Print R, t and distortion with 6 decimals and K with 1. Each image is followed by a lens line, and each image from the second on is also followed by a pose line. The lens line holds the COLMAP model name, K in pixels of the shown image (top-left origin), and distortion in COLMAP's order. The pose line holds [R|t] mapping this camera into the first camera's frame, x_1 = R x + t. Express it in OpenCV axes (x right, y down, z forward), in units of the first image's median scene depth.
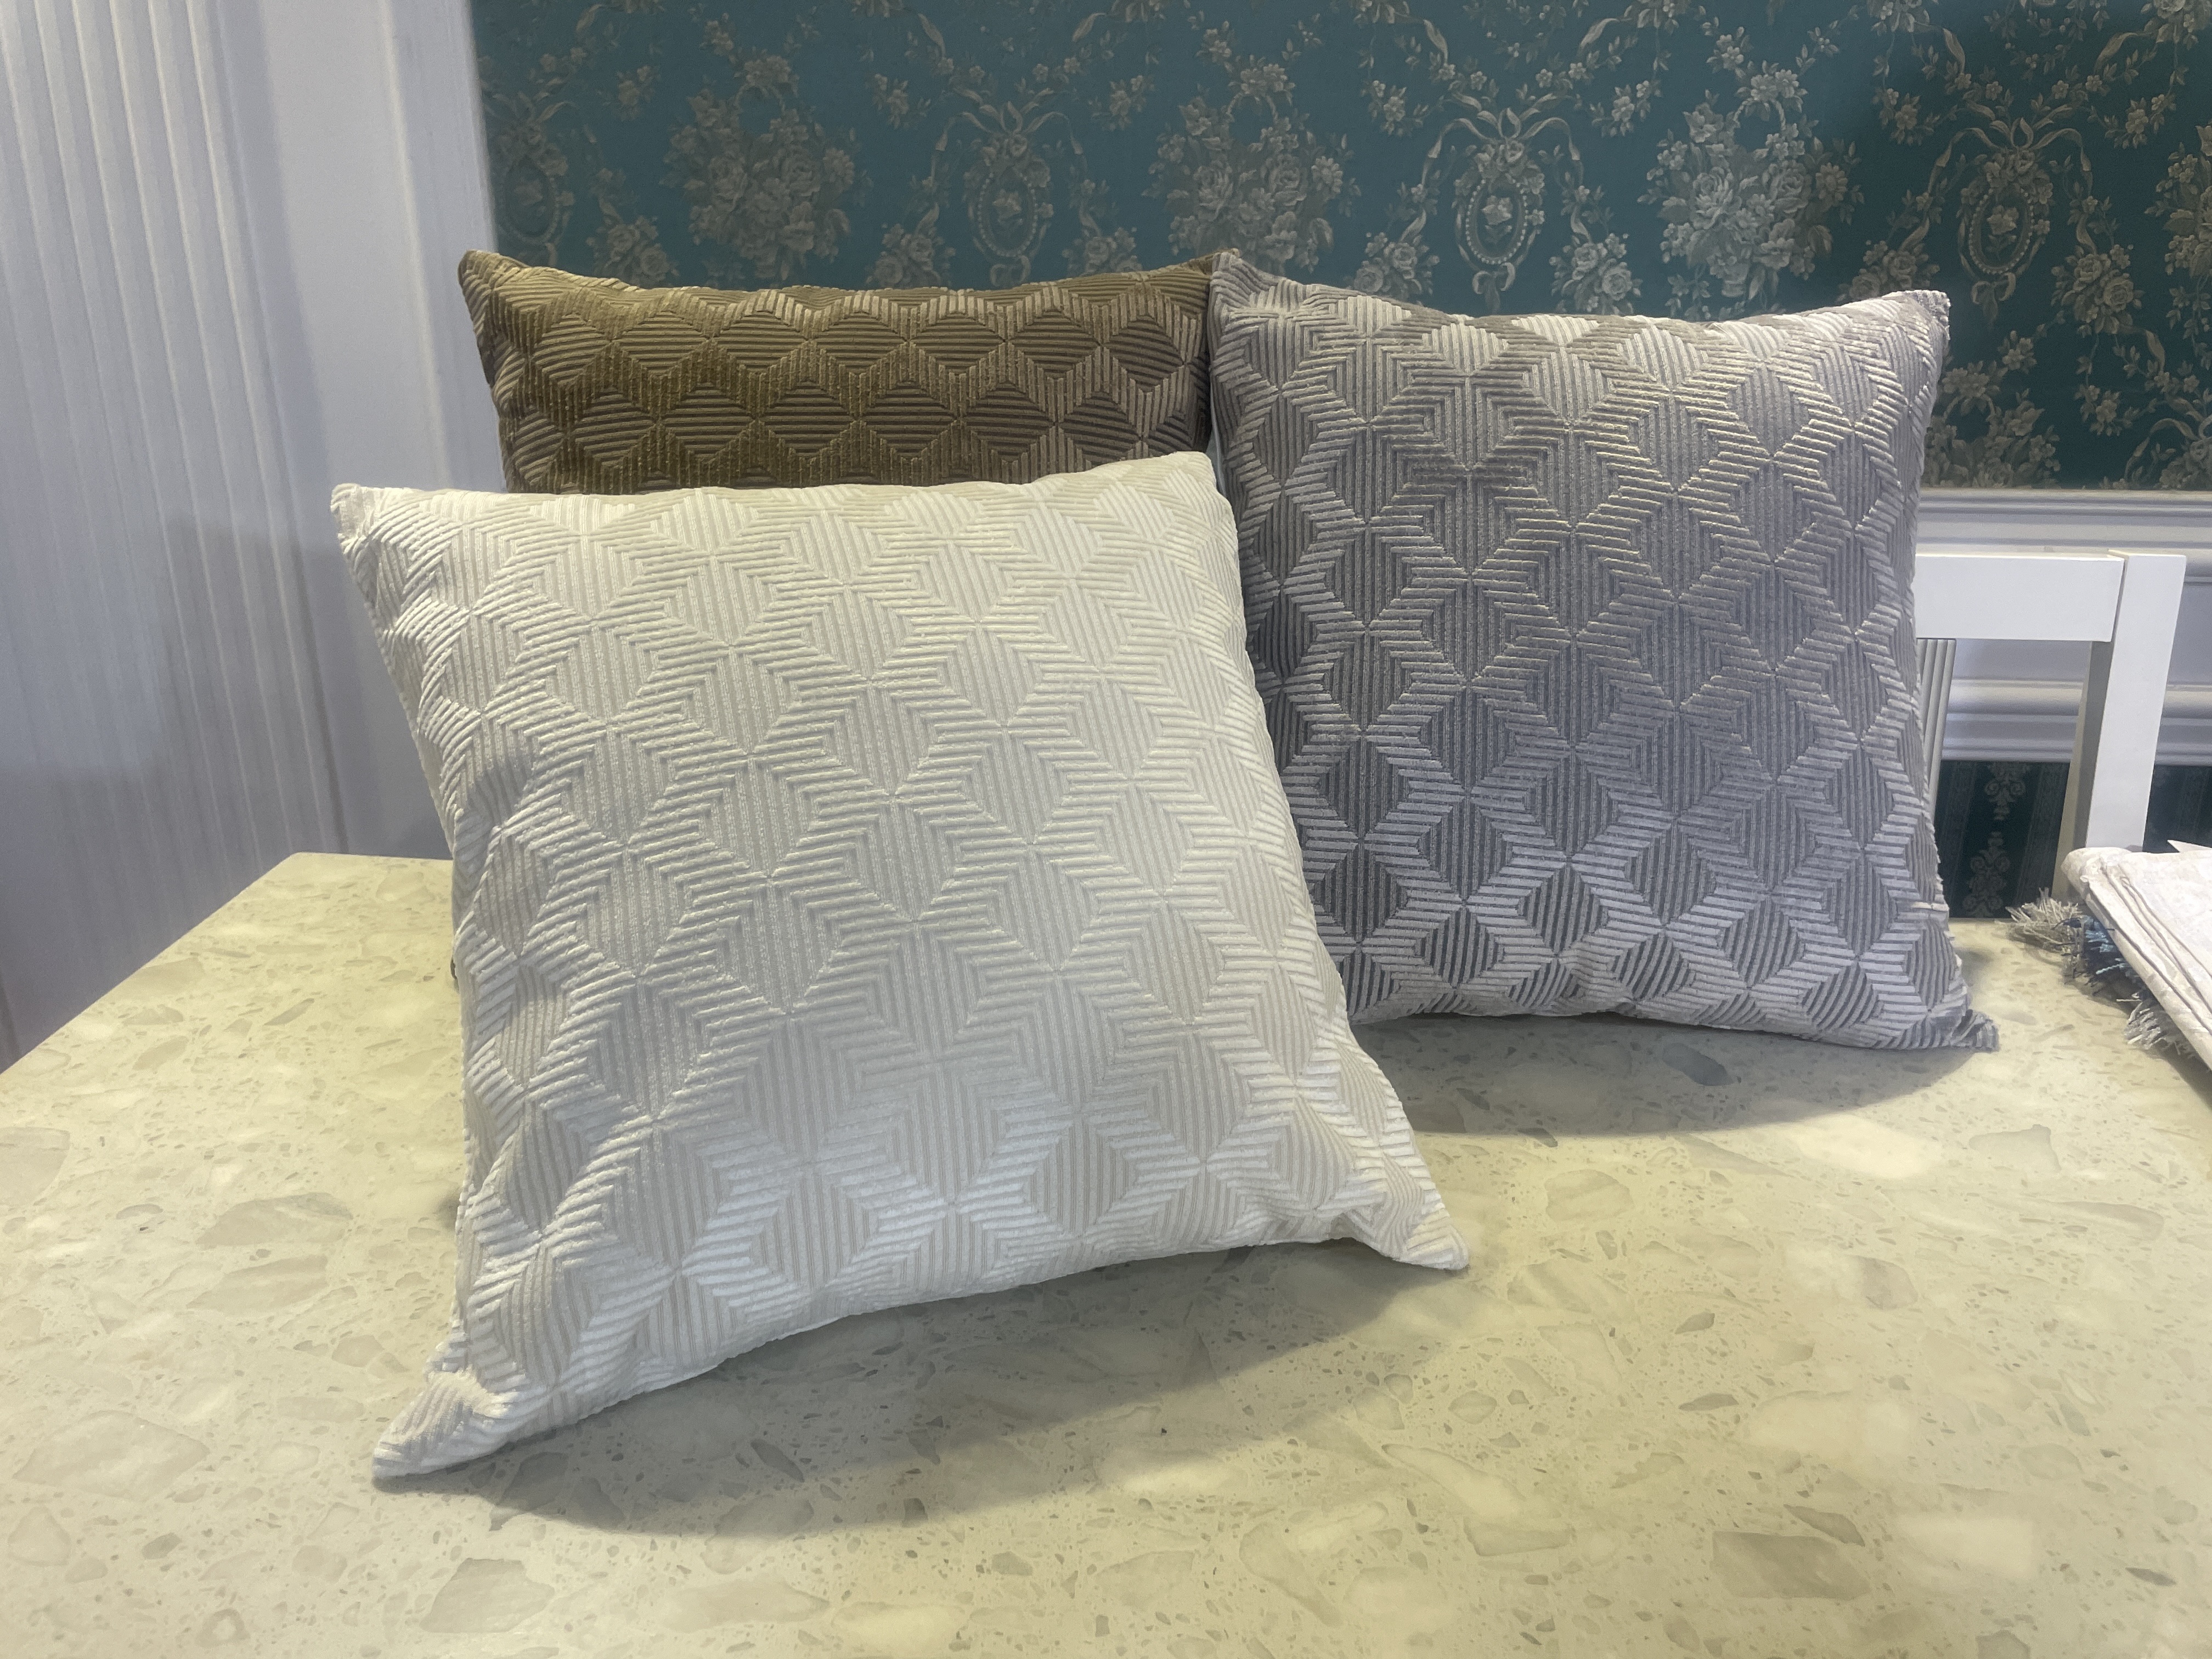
lens RADIAL K [[1697.4, 0, 1105.7], [0, 1697.4, 812.8], [0, 0, 1]] dist [0.064811, -0.103653]
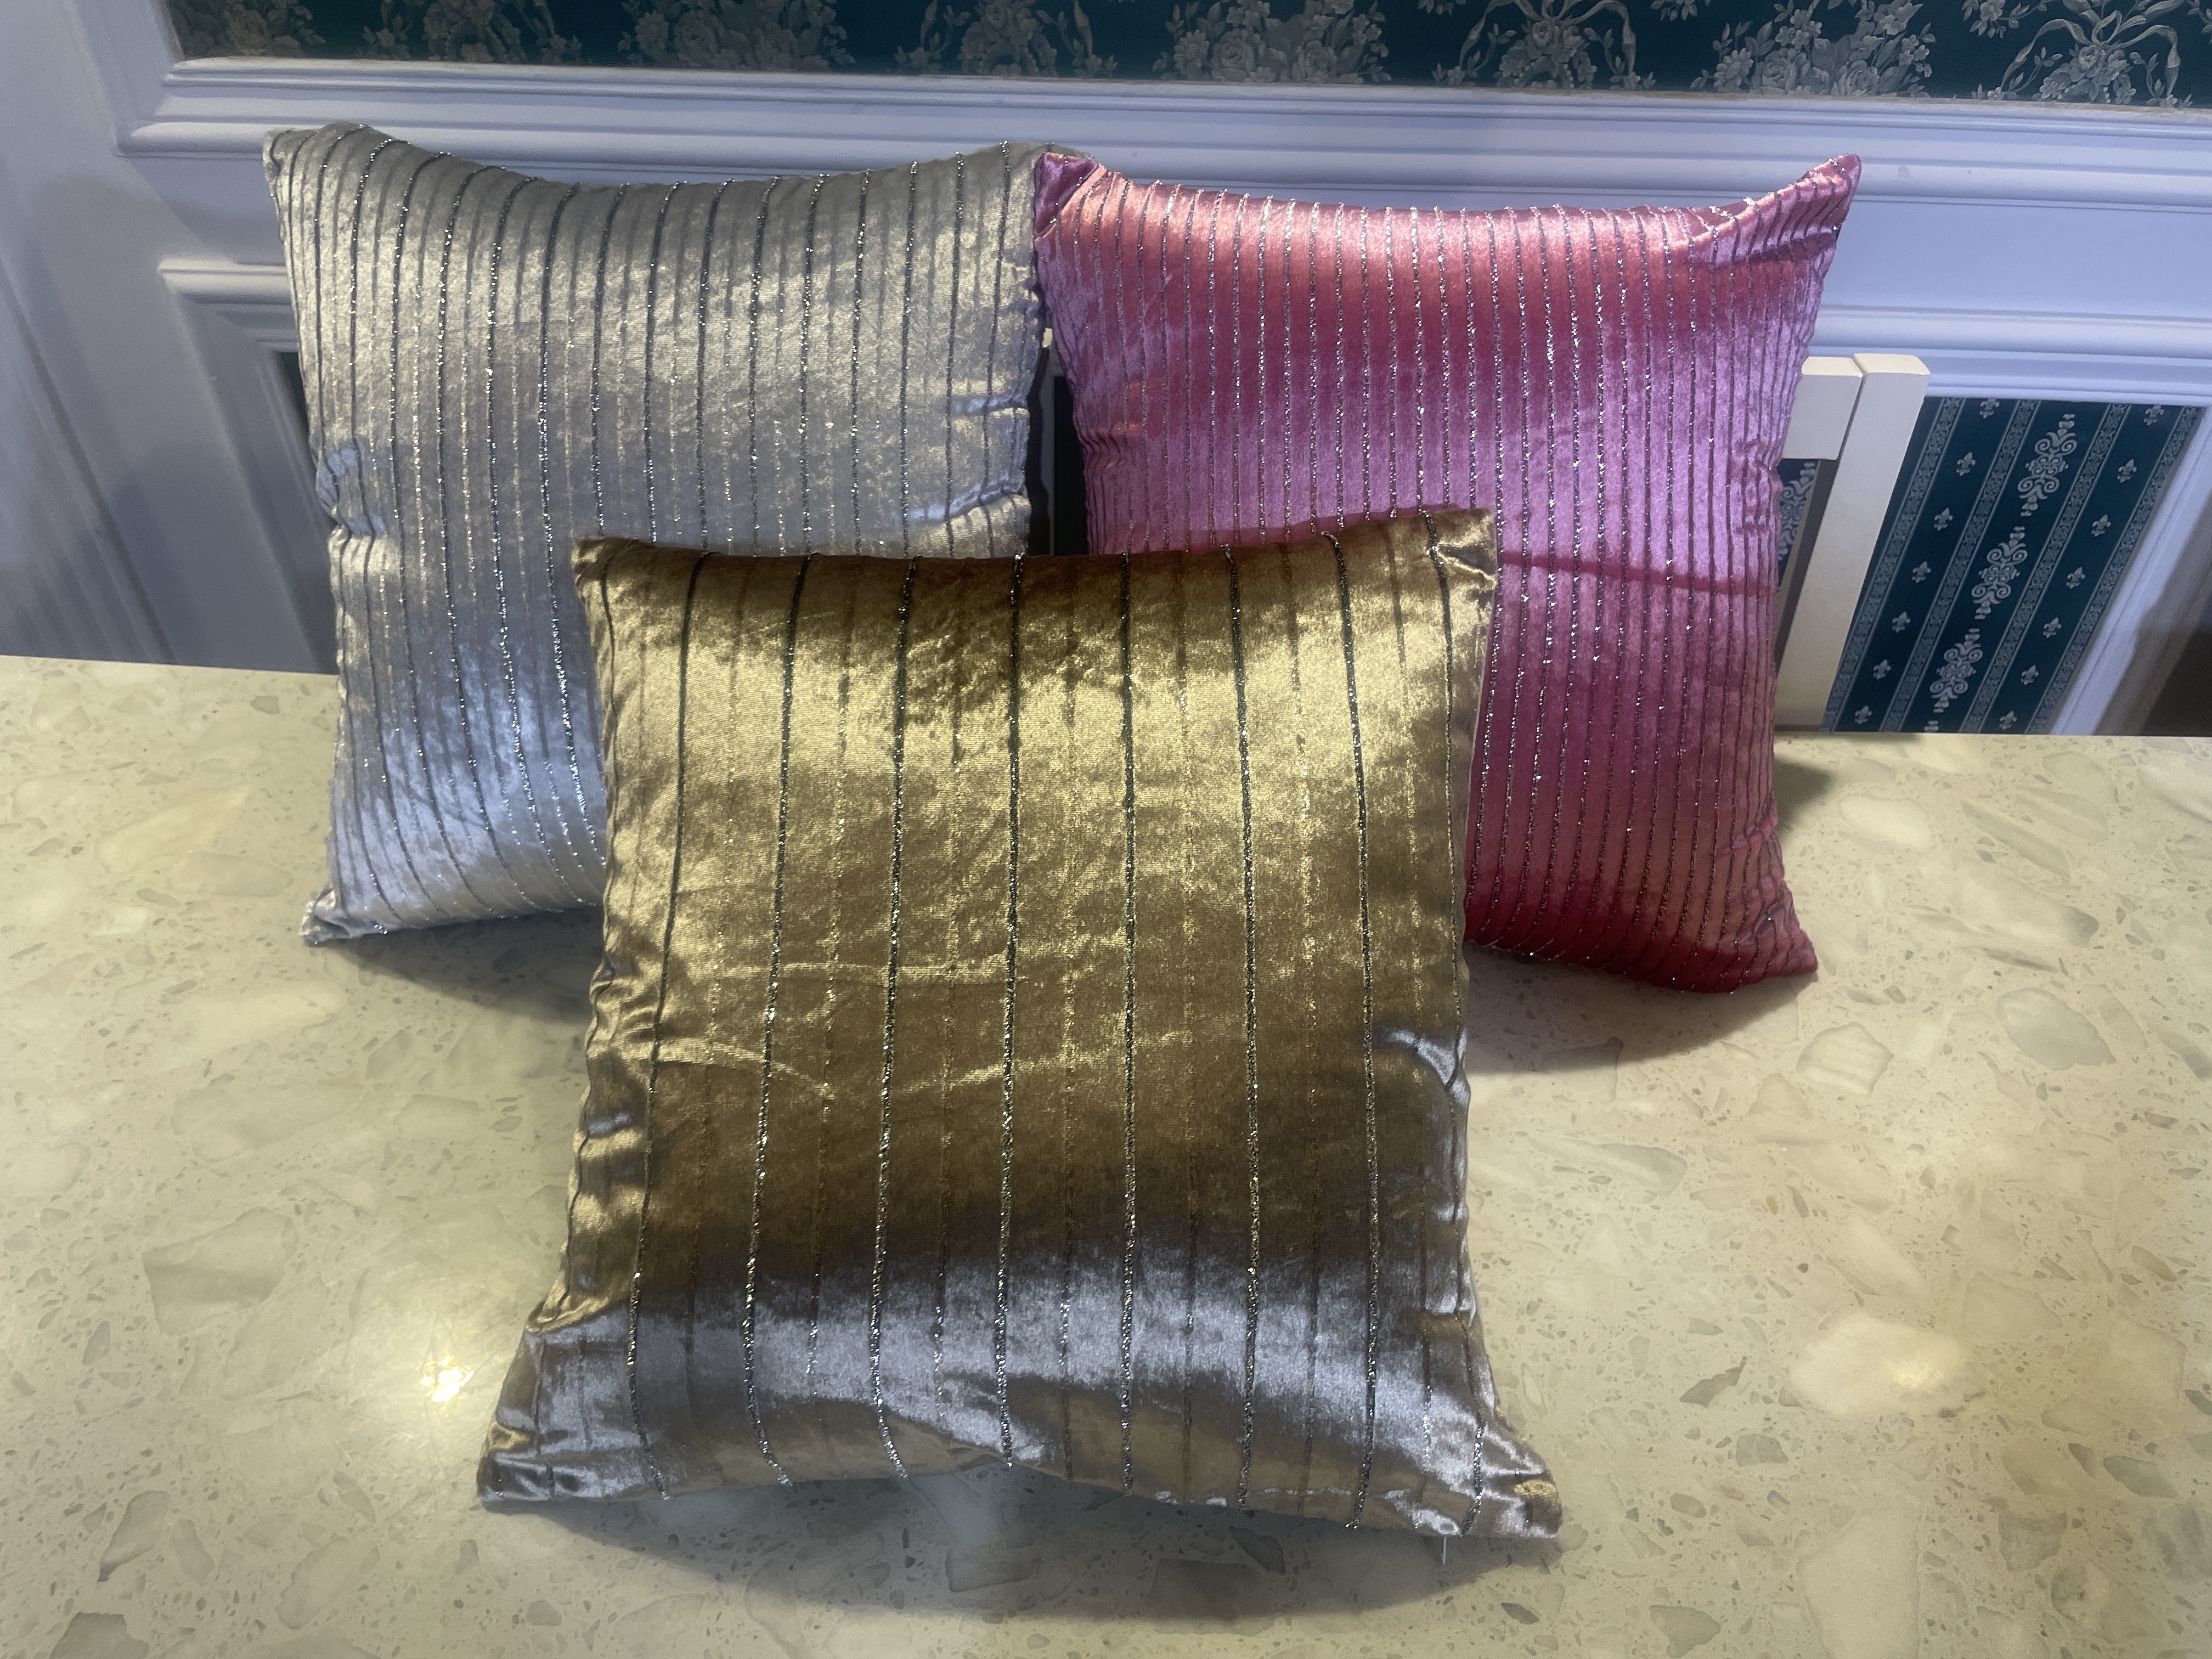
lens RADIAL K [[1697.4, 0, 1098.1], [0, 1697.4, 839.8], [0, 0, 1]] dist [0.064811, -0.103653]
pose [[0.999841, -0.008038, 0.015922, 0.115994], [0.001215, 0.921325, 0.388793, -0.188335], [-0.017795, -0.388711, 0.921188, 0.046346]]
